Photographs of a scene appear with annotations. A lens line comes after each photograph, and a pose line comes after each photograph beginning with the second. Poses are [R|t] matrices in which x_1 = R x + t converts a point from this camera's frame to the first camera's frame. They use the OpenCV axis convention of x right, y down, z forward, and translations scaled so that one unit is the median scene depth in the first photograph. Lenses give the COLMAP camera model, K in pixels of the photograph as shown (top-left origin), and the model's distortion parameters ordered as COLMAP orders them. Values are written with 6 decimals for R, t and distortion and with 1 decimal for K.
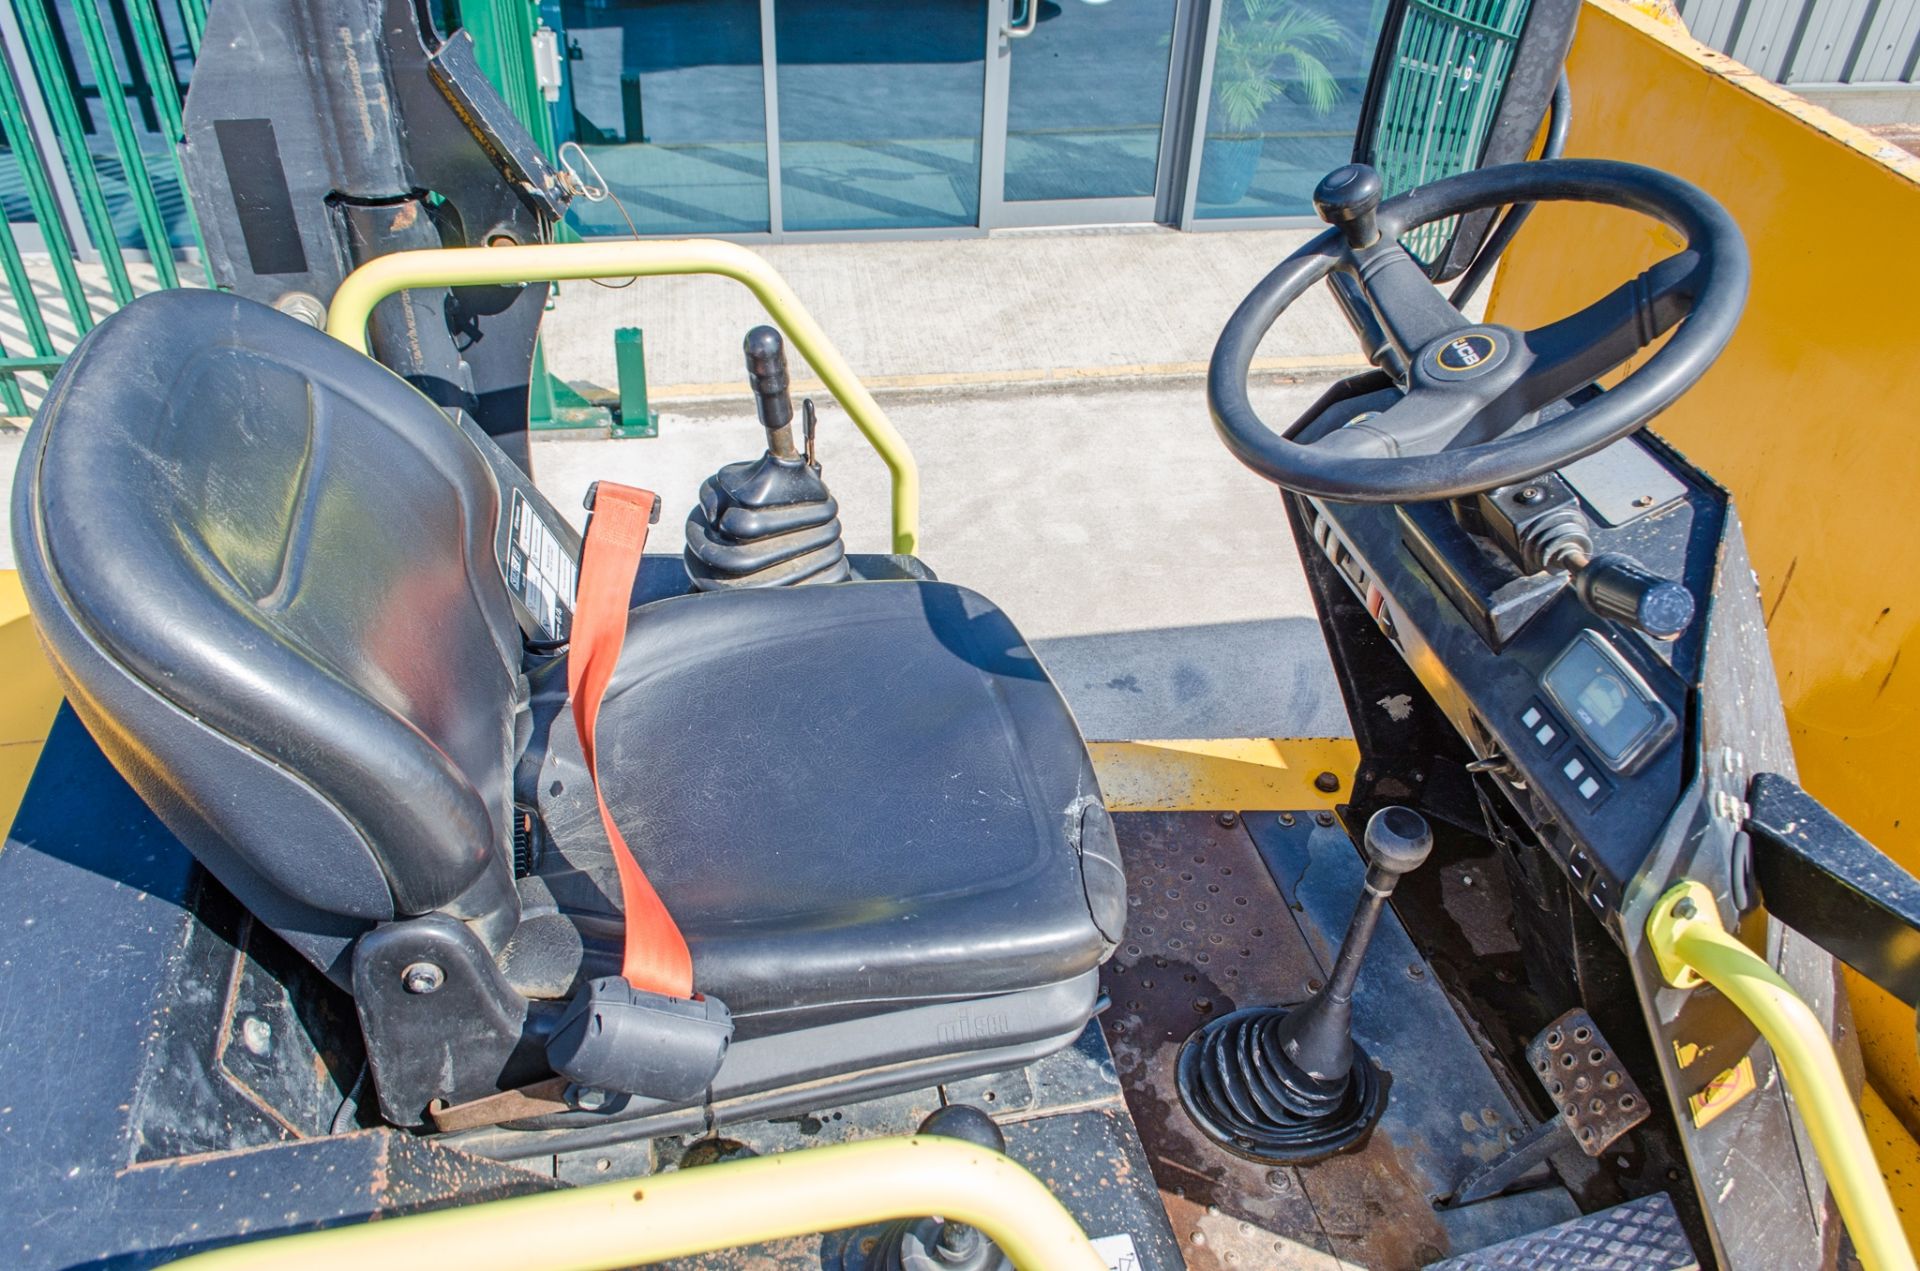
lens RADIAL K [[1483.8, 0, 966.2], [0, 1483.8, 650.2], [0, 0, 1]] dist [0.034372, -0.029114]
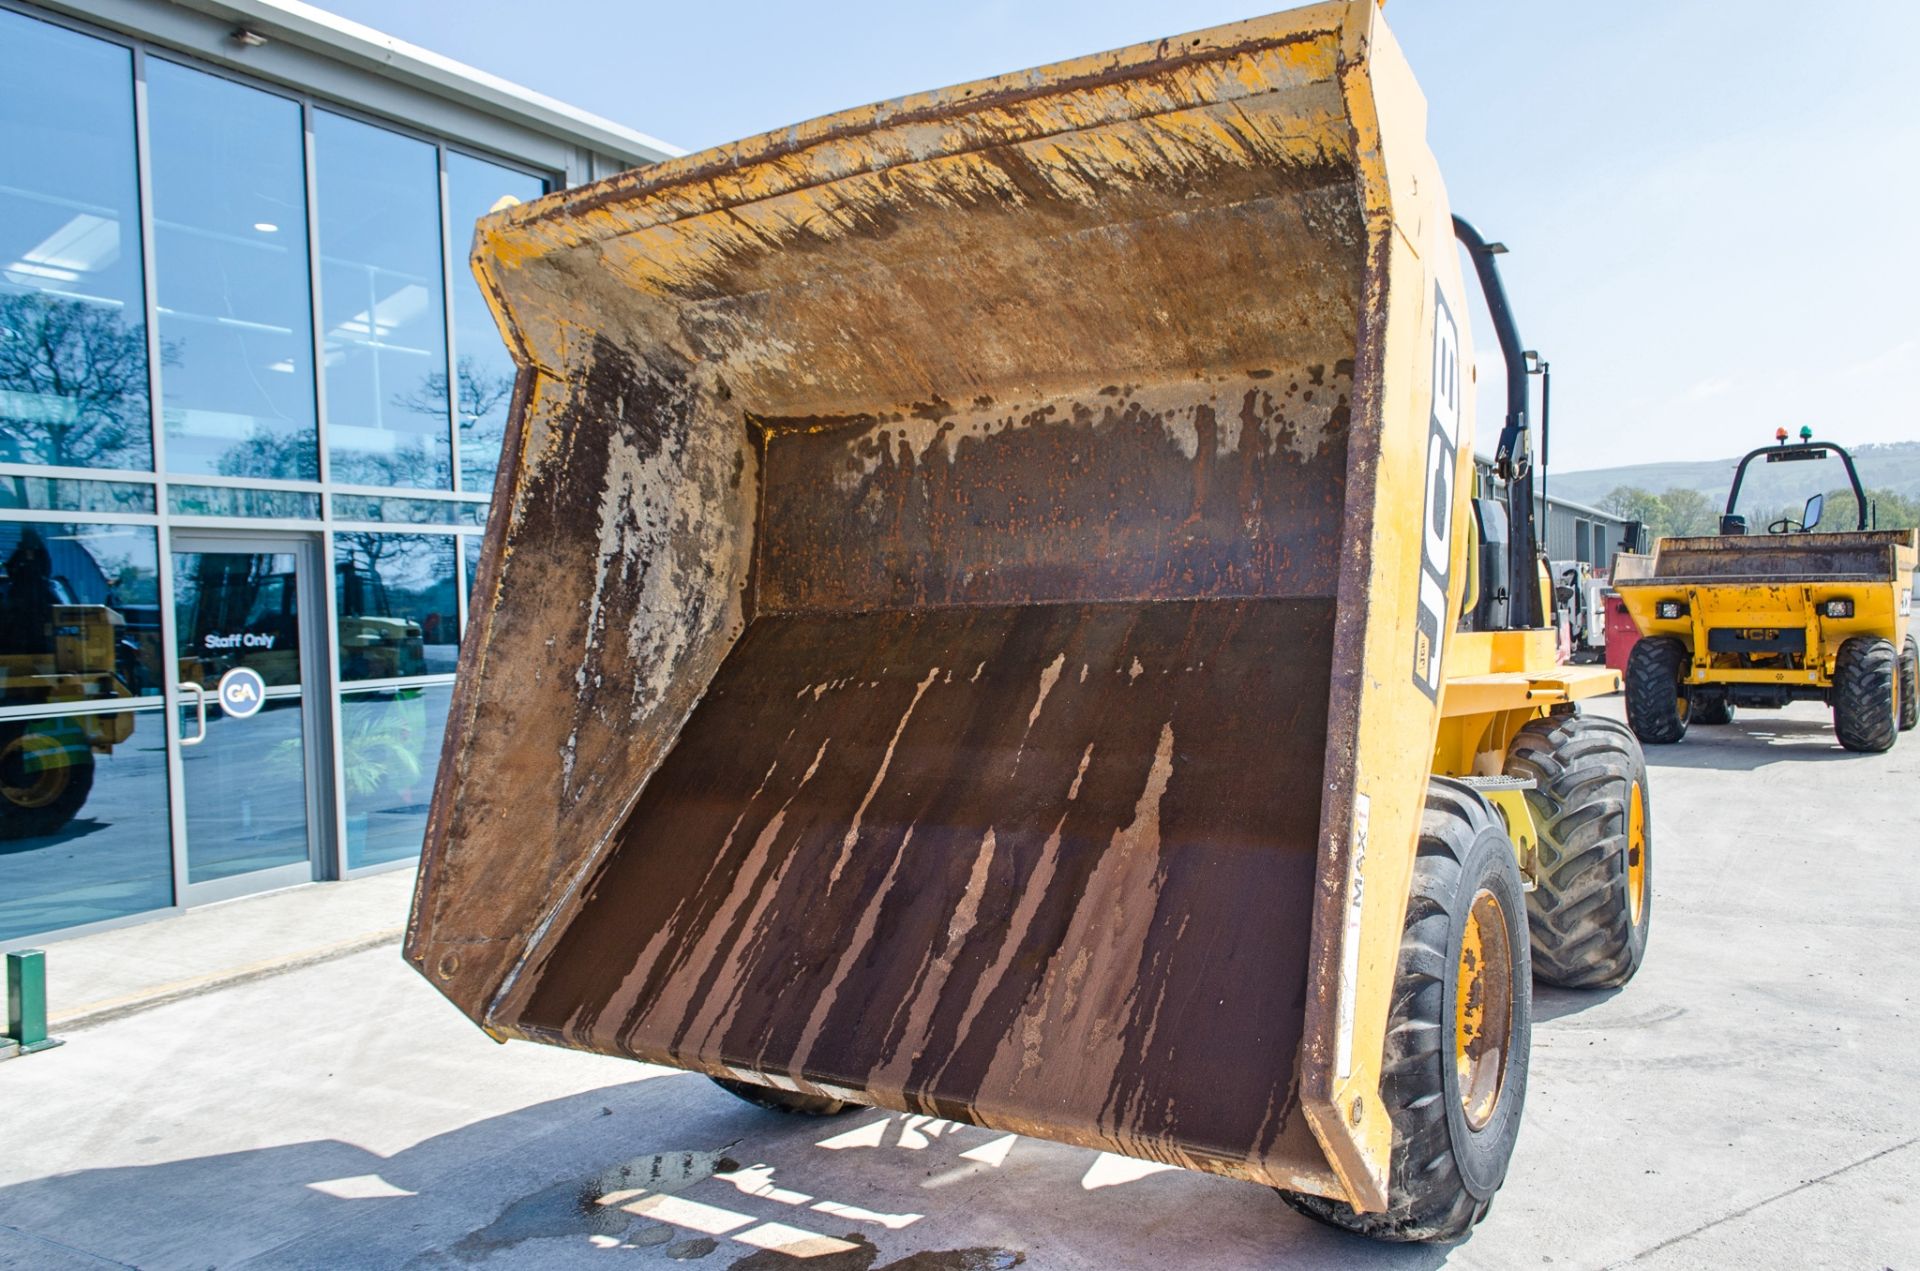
lens RADIAL K [[1483.8, 0, 971.3], [0, 1483.8, 645.2], [0, 0, 1]] dist [0.034372, -0.029114]
pose [[0.636176, -0.083729, 0.766988, -2.247630], [0.506235, 0.795488, -0.333055, 1.172076], [-0.582243, 0.600157, 0.548456, -0.431445]]
